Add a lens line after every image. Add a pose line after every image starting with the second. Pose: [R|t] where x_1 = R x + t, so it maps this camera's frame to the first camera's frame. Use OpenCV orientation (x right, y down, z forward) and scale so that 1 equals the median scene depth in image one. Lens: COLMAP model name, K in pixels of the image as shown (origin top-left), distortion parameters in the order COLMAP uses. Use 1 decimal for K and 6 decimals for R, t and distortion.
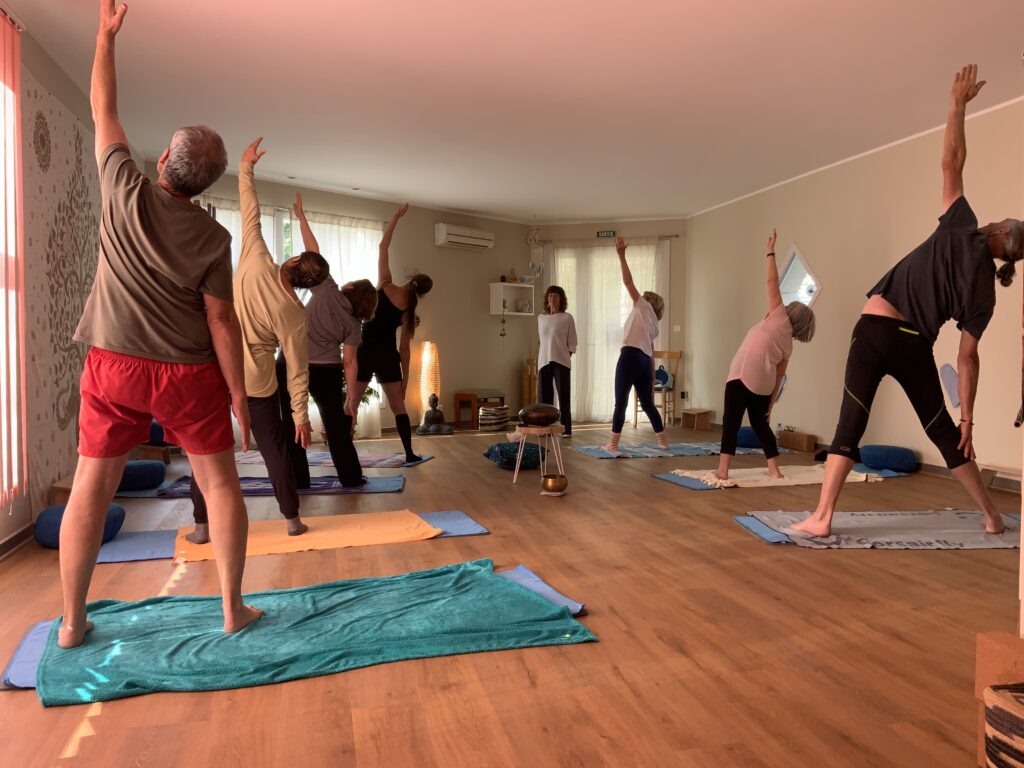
lens RADIAL K [[830.1, 0, 507.7], [0, 830.1, 385.0], [0, 0, 1]] dist [-0.015460, -0.003629]
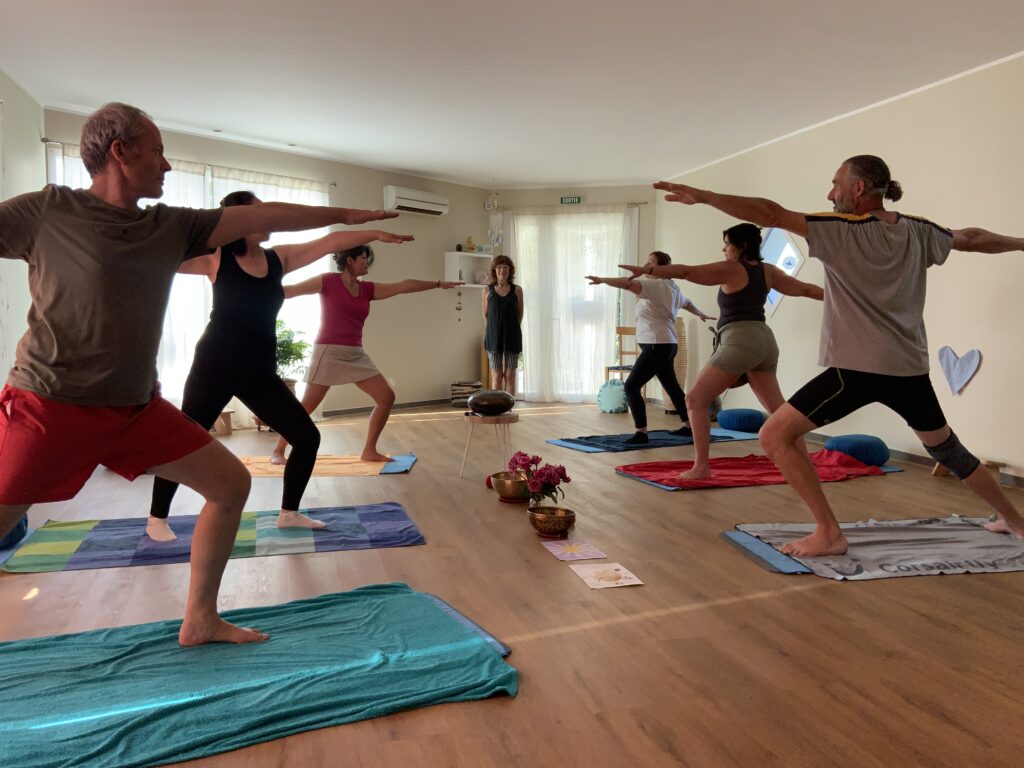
lens RADIAL K [[830.1, 0, 510.0], [0, 830.1, 391.6], [0, 0, 1]] dist [-0.015460, -0.003629]
pose [[0.998907, -0.000912, 0.046730, 0.014968], [-0.001139, 0.999037, 0.043864, -0.016966], [-0.046725, -0.043869, 0.997944, 0.136008]]
